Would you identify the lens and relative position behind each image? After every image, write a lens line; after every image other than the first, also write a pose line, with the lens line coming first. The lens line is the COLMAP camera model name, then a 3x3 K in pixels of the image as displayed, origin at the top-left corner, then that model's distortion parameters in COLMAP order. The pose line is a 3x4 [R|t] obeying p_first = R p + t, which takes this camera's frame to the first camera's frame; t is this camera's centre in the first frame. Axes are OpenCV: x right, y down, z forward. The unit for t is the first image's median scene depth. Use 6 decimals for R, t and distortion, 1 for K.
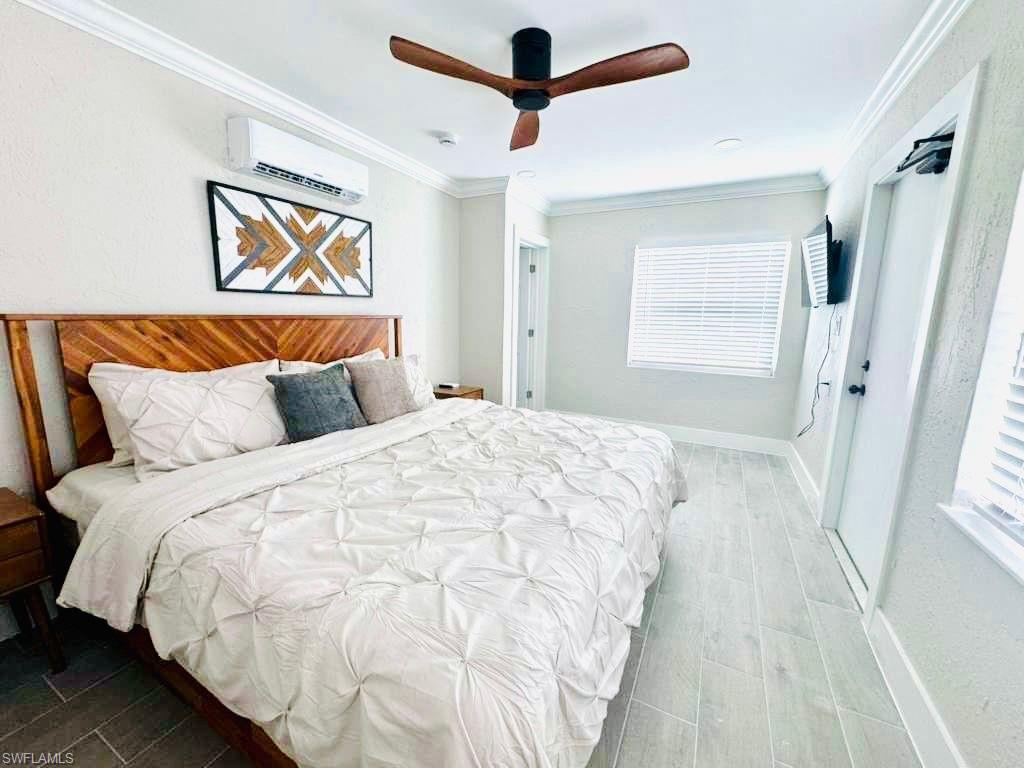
lens RADIAL K [[407.7, 0, 510.9], [0, 407.7, 383.2], [0, 0, 1]] dist [-0.004379, 0.000390]
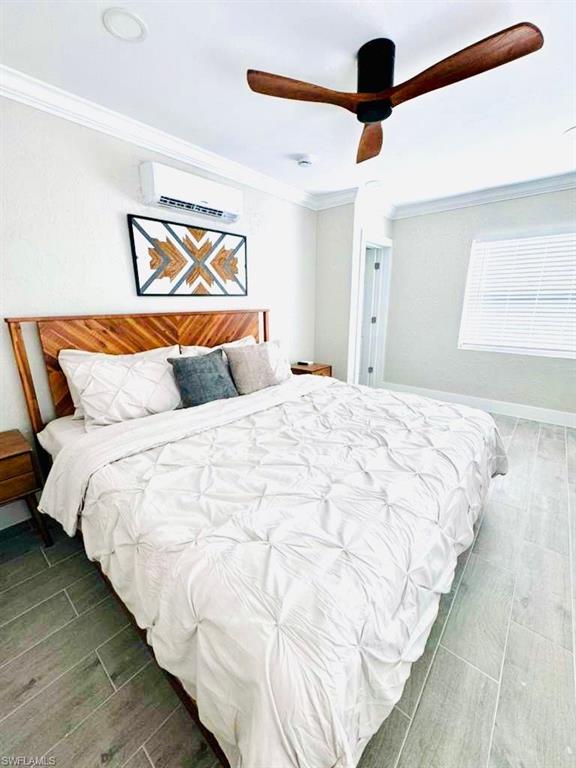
lens RADIAL K [[305.7, 0, 289.0], [0, 305.7, 383.3], [0, 0, 1]] dist [-0.004379, 0.000390]
pose [[0.973791, 0.034176, -0.224864, 0.040947], [-0.013934, 0.995754, 0.090994, -0.040322], [0.227019, -0.085476, 0.970132, 0.096130]]
